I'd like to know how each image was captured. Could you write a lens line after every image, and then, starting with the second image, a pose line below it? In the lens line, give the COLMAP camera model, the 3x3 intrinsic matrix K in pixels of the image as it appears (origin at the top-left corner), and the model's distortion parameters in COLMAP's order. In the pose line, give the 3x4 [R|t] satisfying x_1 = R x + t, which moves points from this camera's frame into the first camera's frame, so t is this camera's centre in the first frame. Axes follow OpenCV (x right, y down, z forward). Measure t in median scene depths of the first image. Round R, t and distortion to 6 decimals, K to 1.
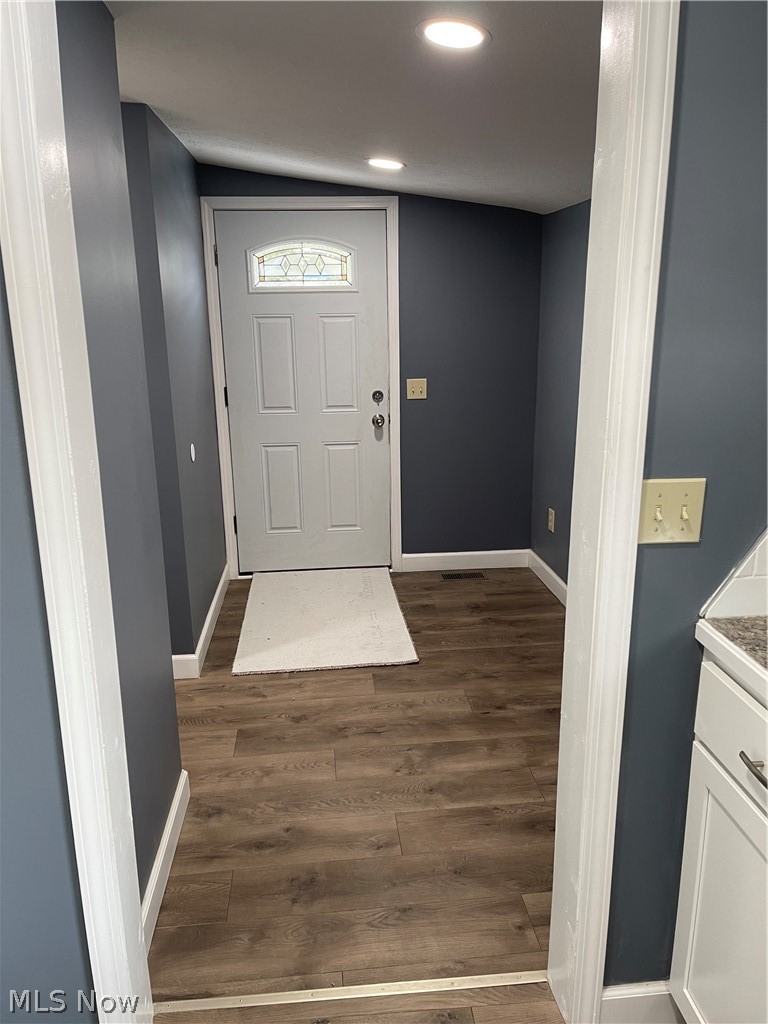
lens RADIAL K [[767.2, 0, 387.3], [0, 767.2, 513.2], [0, 0, 1]] dist [0.033886, 0.002185]
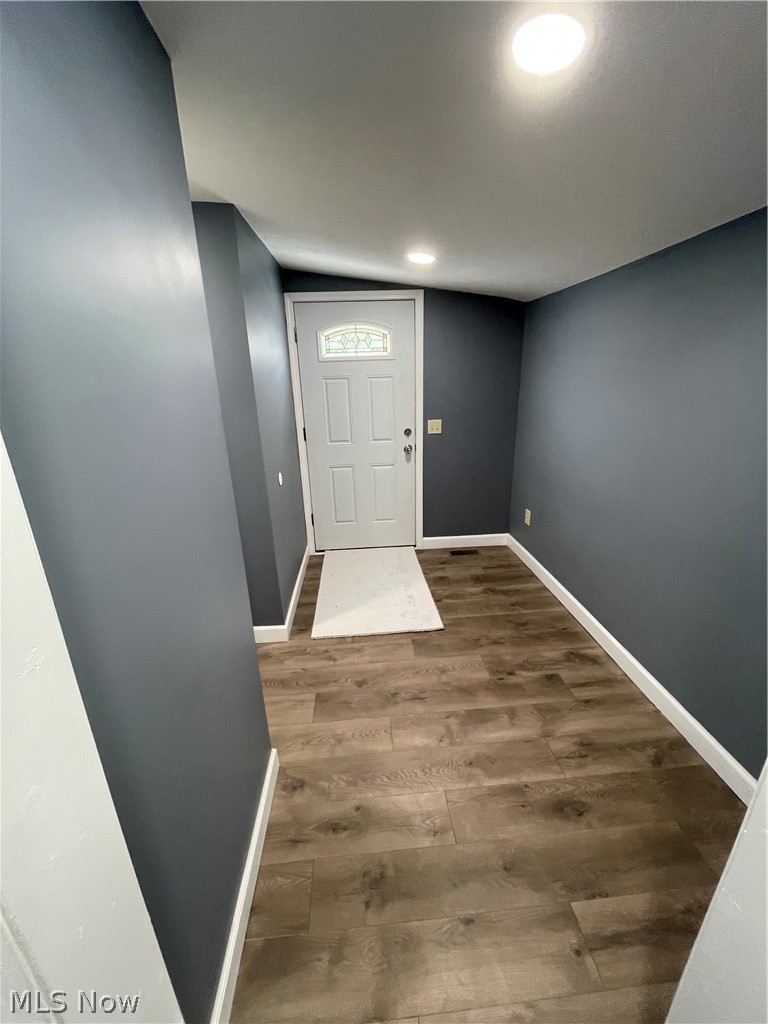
lens RADIAL K [[409.9, 0, 382.3], [0, 409.9, 512.3], [0, 0, 1]] dist [0.001374, 0.000064]
pose [[0.999471, -0.004958, -0.032143, -0.047934], [0.007150, 0.997628, 0.068462, -0.071219], [0.031728, -0.068655, 0.997136, 0.277548]]
